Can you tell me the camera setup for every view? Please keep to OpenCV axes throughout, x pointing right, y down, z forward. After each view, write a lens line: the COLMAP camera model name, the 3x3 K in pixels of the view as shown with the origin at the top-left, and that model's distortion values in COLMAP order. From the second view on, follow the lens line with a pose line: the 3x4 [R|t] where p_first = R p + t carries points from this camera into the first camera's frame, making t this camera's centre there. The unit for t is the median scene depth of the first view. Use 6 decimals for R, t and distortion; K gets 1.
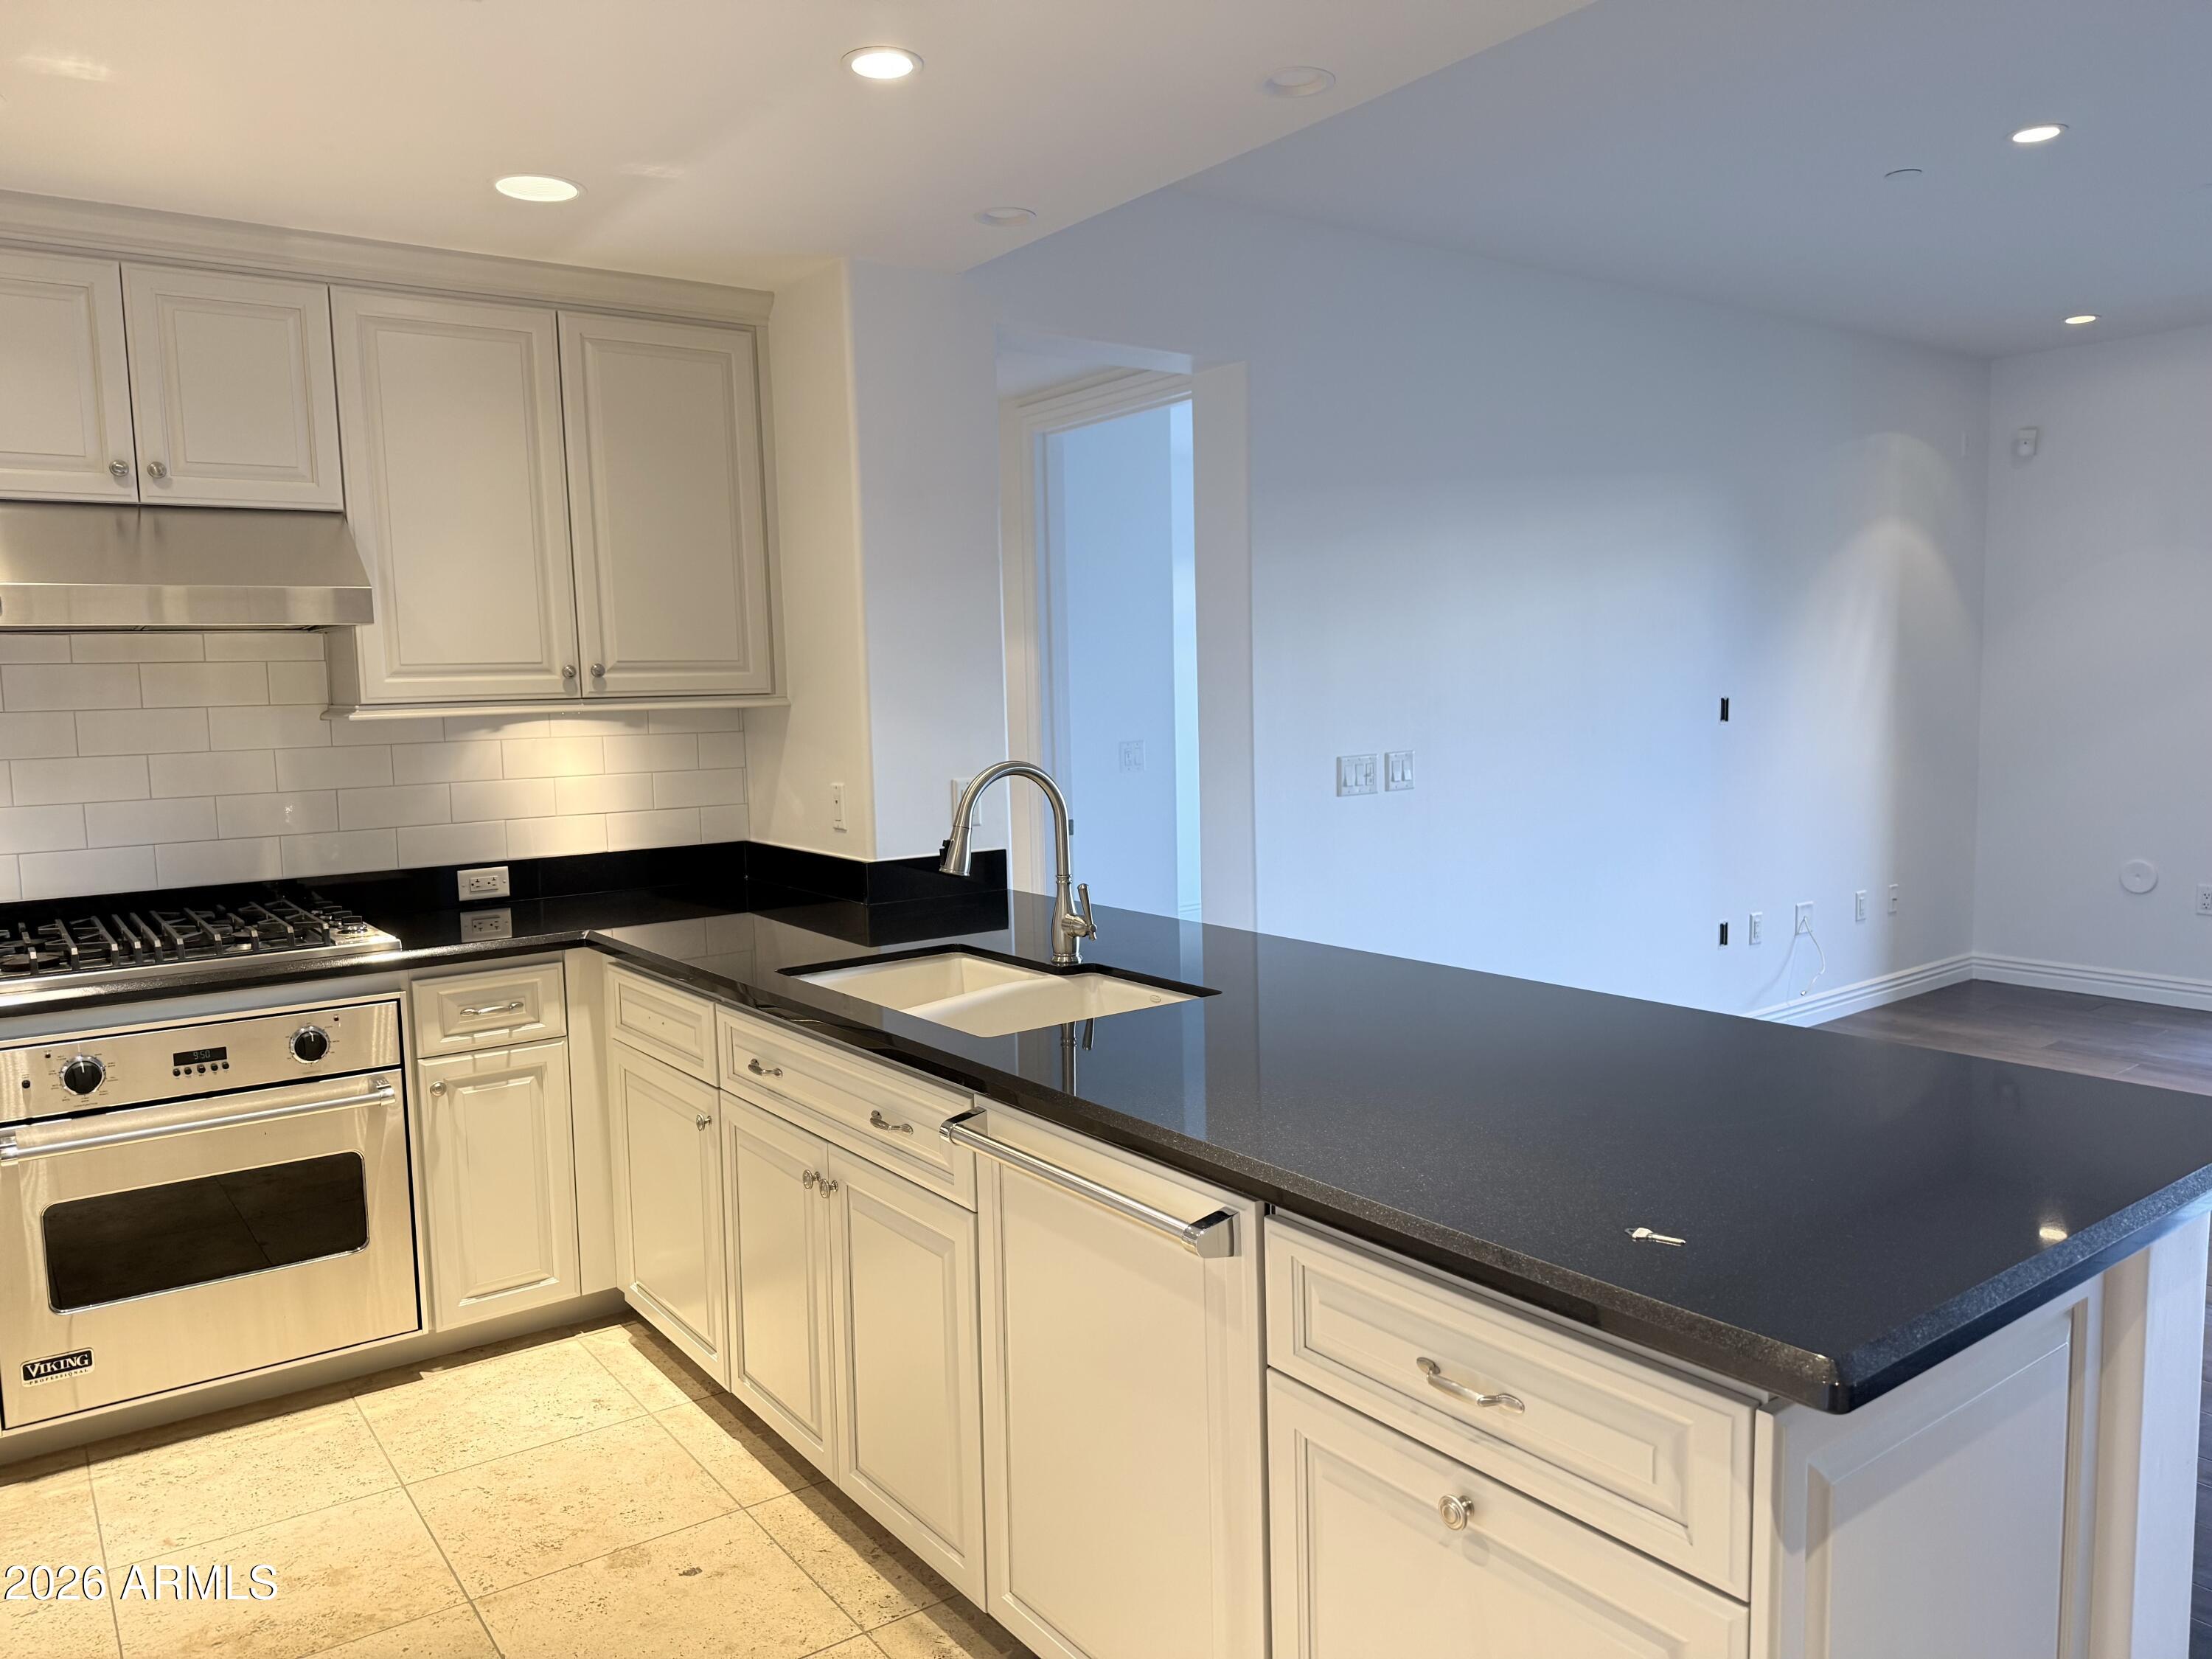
lens RADIAL K [[1508.8, 0, 1106.0], [0, 1508.8, 829.5], [0, 0, 1]] dist [0.021060, -0.037681]
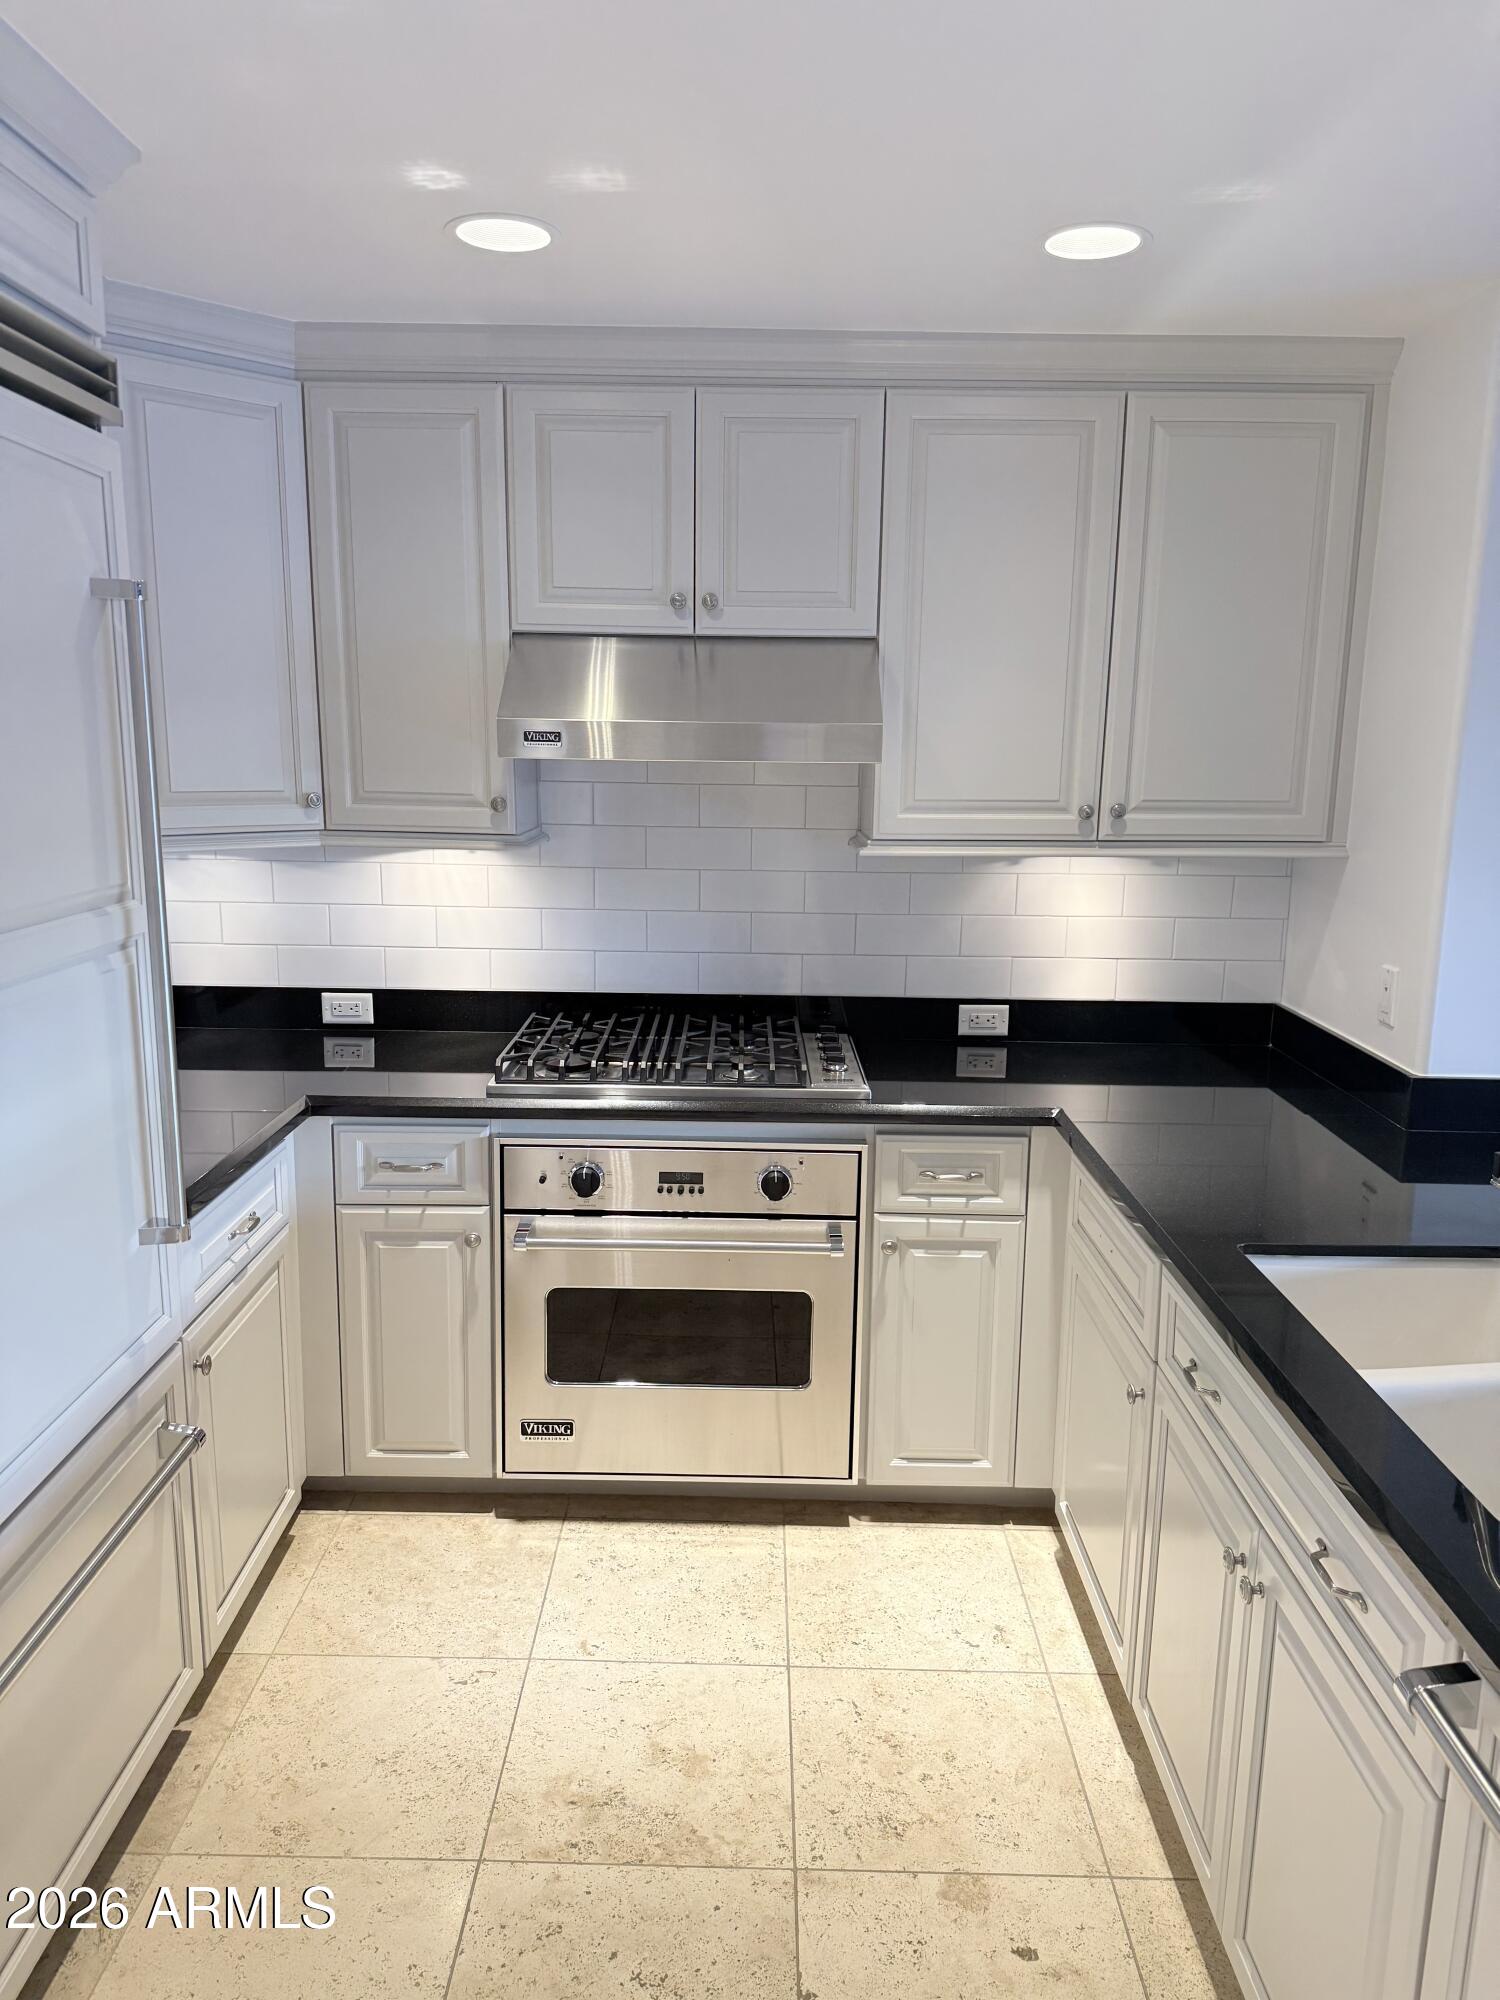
lens RADIAL K [[1352.1, 0, 783.1], [0, 1352.1, 996.3], [0, 0, 1]] dist [0.117383, -0.192443]
pose [[0.805245, 0.144509, -0.575064, -0.019502], [-0.095182, 0.988773, 0.115190, -0.082531], [0.585253, -0.038020, 0.809959, 0.265786]]
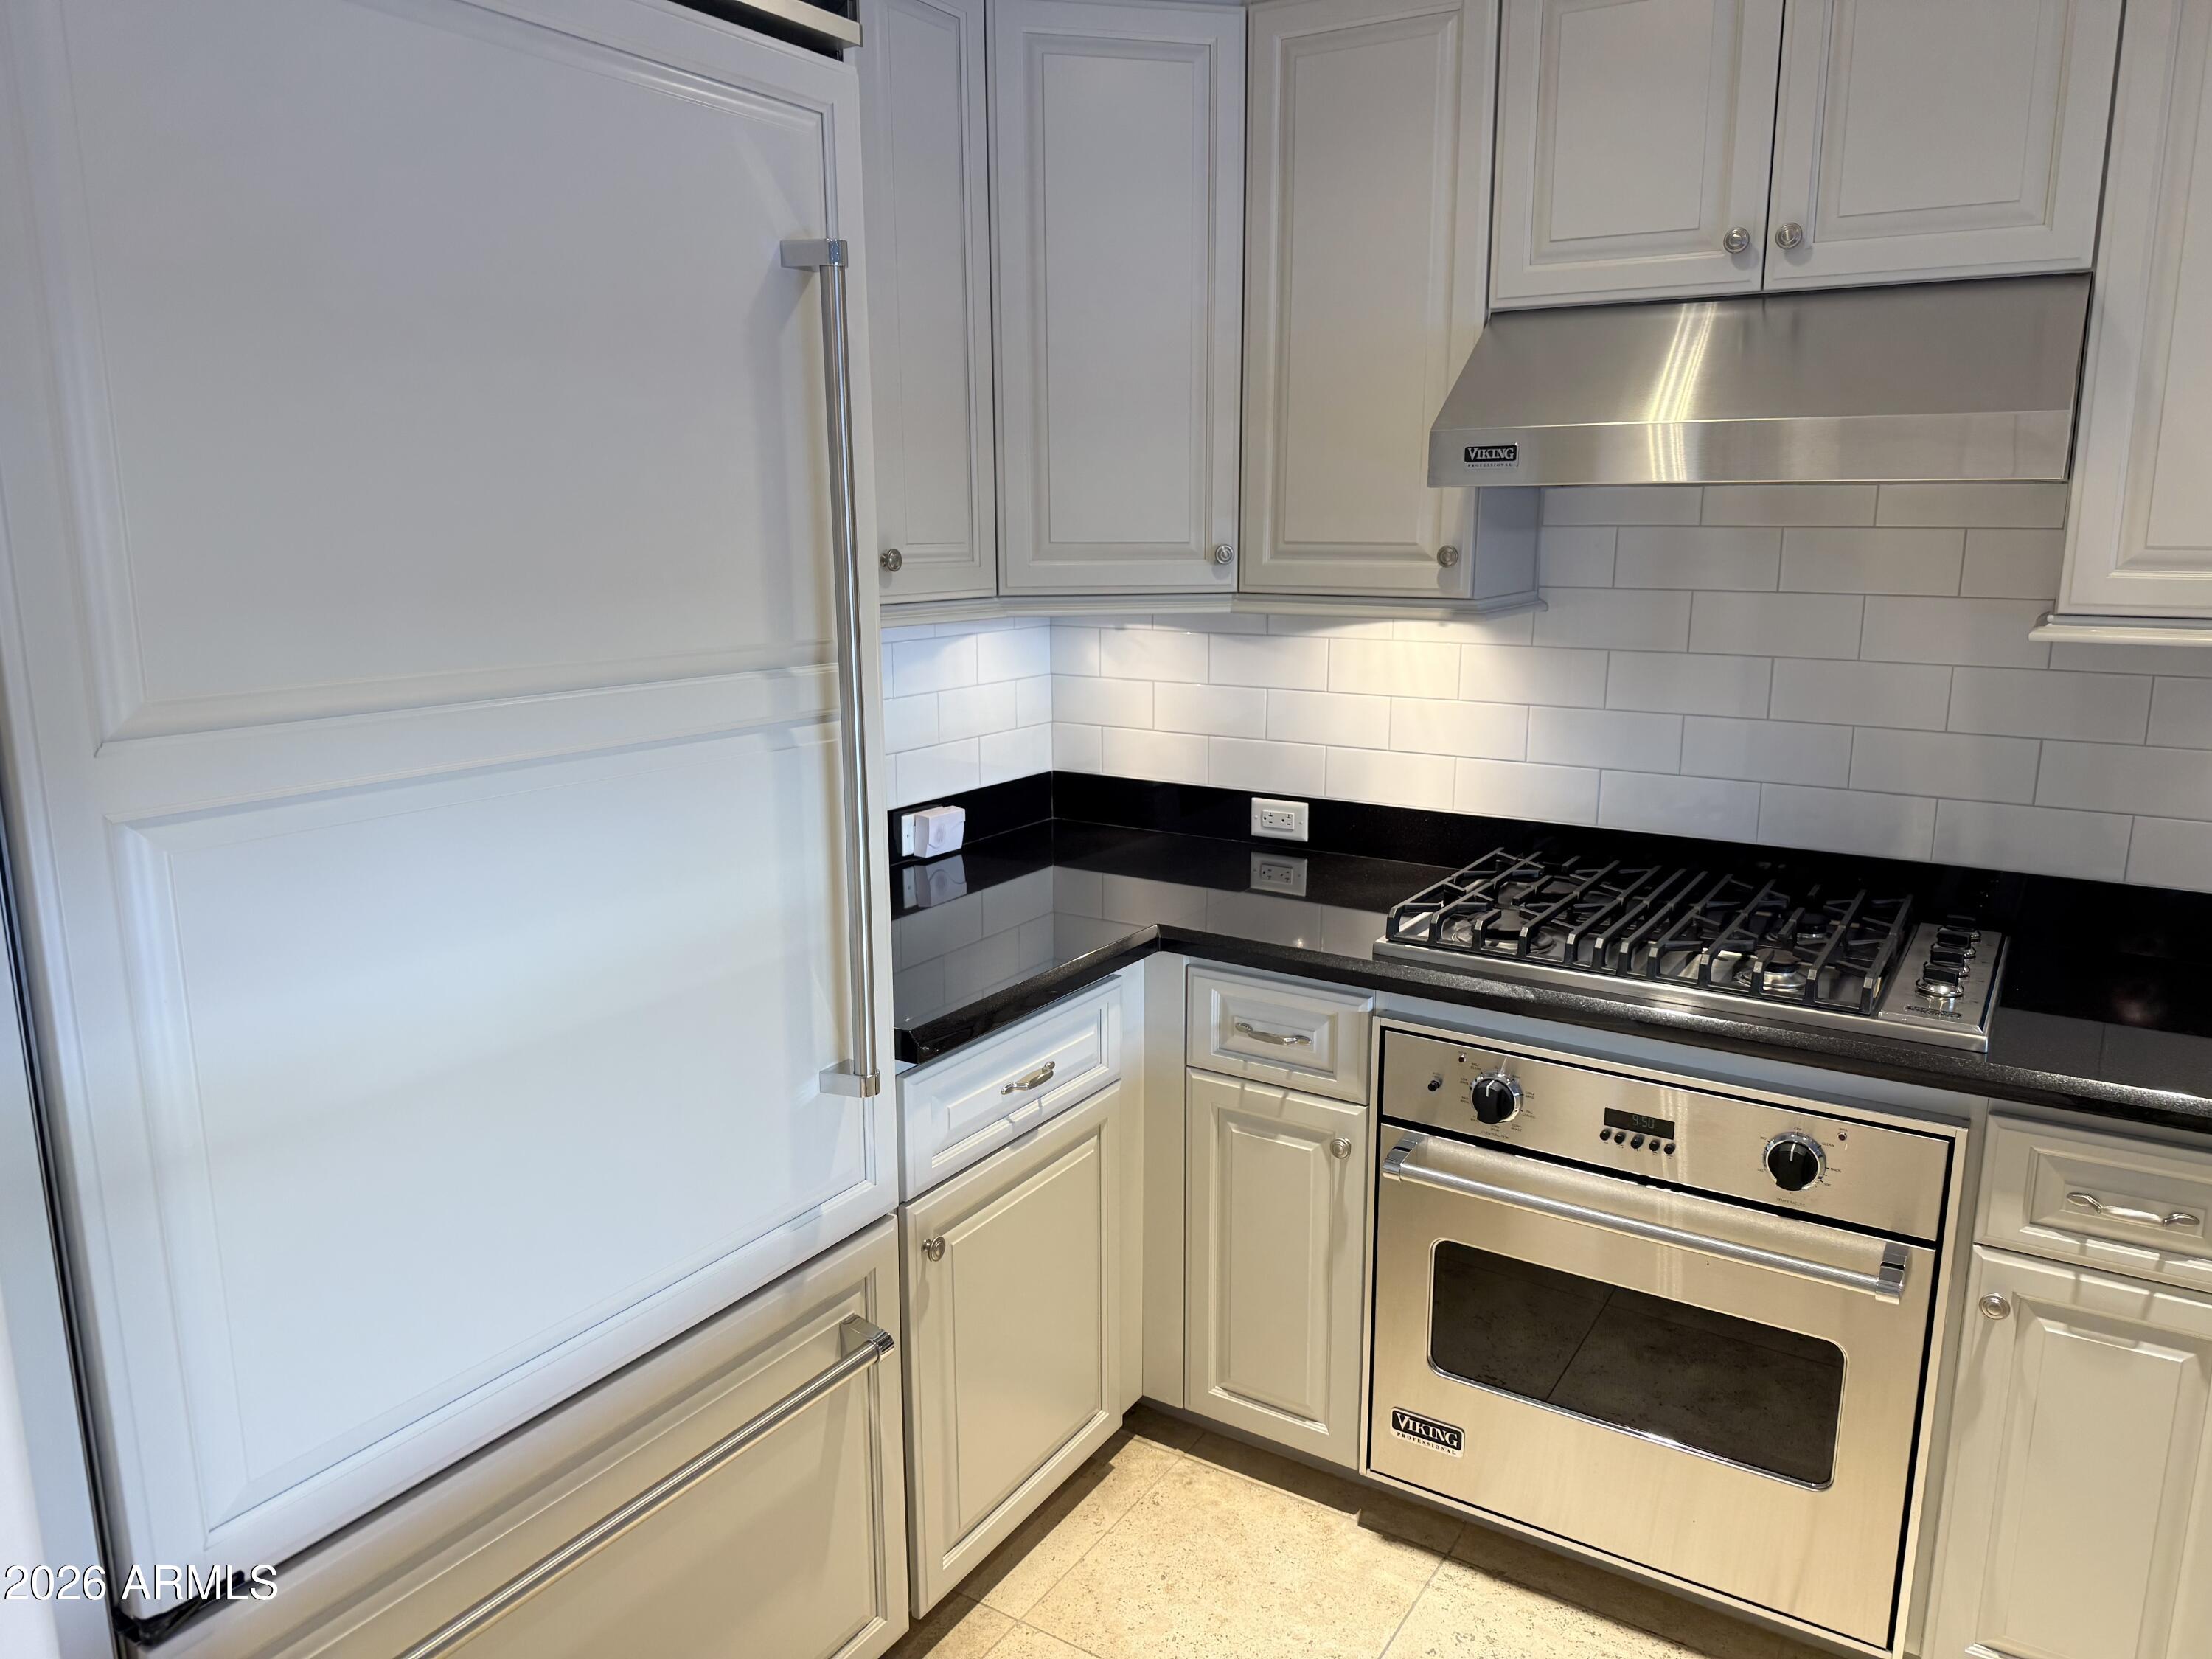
lens RADIAL K [[1573.4, 0, 1106.0], [0, 1573.4, 829.5], [0, 0, 1]] dist [0.051920, -0.079157]
pose [[0.358962, 0.212016, -0.908953, -0.056775], [-0.104479, 0.976865, 0.186596, -0.082514], [0.927486, 0.027986, 0.372809, 0.467343]]
